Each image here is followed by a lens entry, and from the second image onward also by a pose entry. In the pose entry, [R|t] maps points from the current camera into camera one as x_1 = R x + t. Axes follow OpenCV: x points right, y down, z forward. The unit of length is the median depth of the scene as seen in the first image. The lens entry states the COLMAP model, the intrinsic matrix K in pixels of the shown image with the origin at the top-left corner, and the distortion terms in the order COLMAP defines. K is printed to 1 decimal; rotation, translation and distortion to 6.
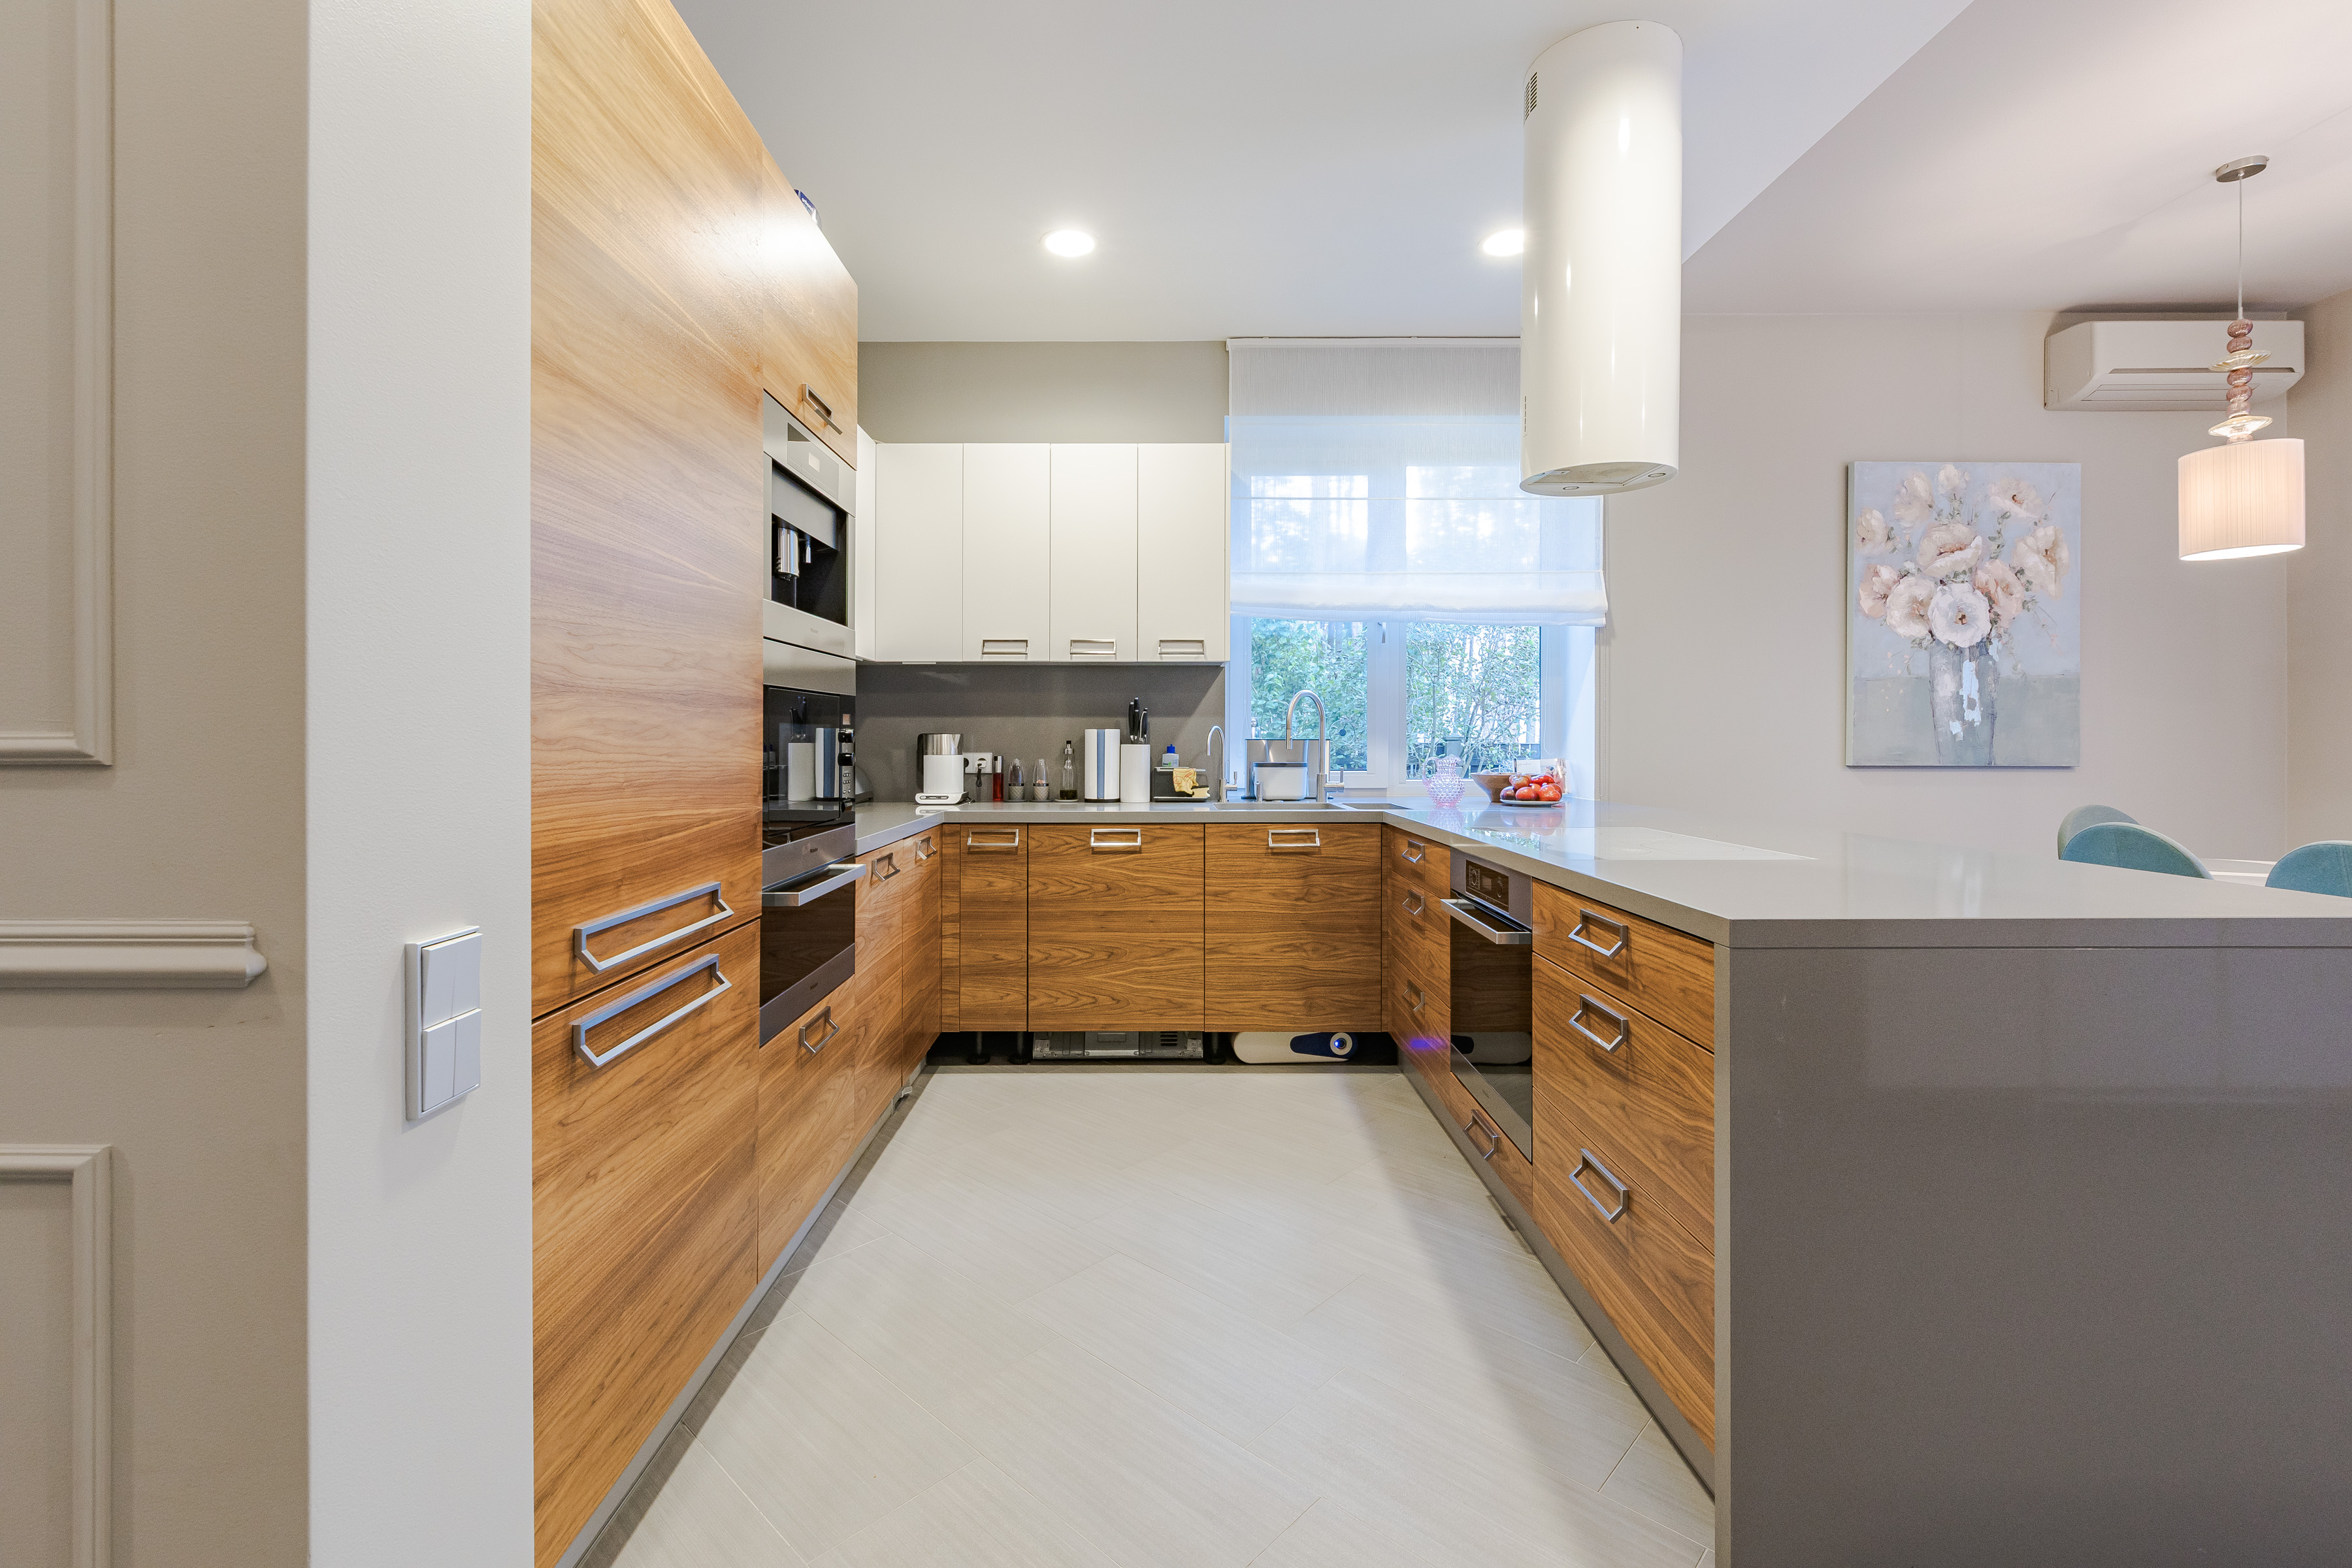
lens RADIAL K [[997.3, 0, 1178.7], [0, 997.3, 764.0], [0, 0, 1]] dist [0.000625, 0.000329]
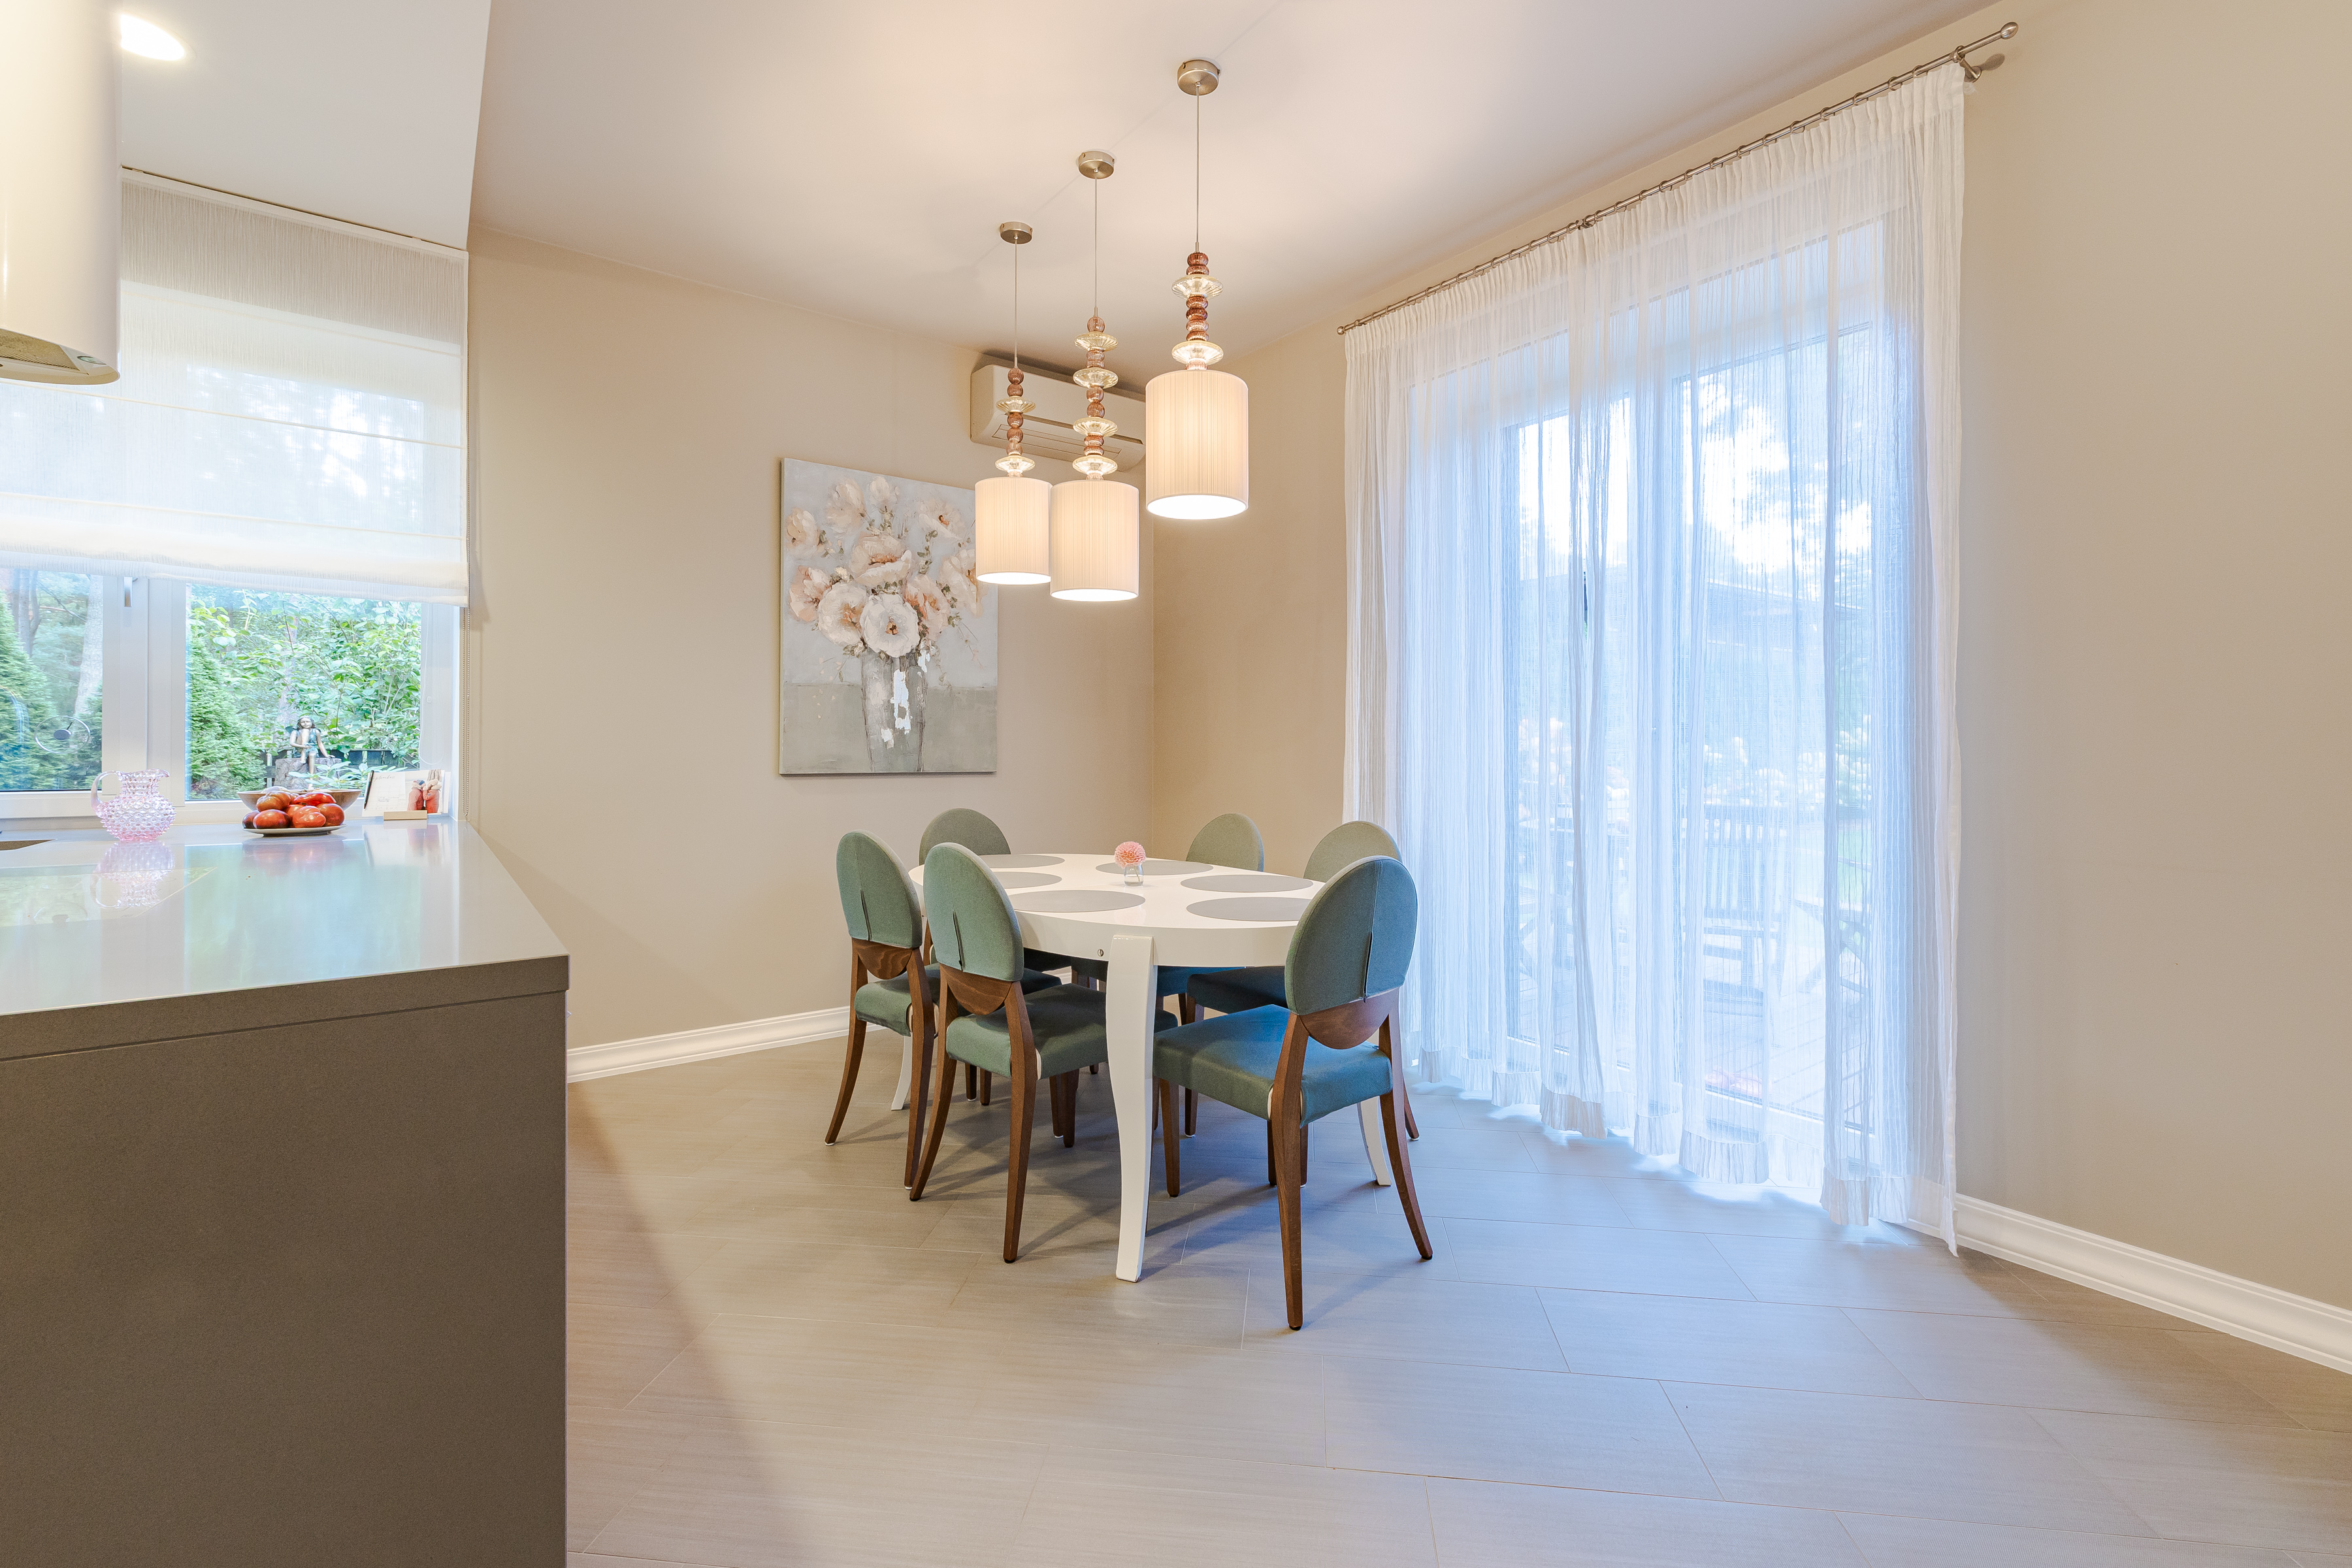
lens RADIAL K [[997.3, 0, 1189.6], [0, 997.3, 775.8], [0, 0, 1]] dist [0.000625, 0.000329]
pose [[0.801072, -0.015116, 0.598378, 0.414121], [0.014181, 0.999880, 0.006273, 0.002785], [-0.598401, 0.003460, 0.801190, -0.001634]]
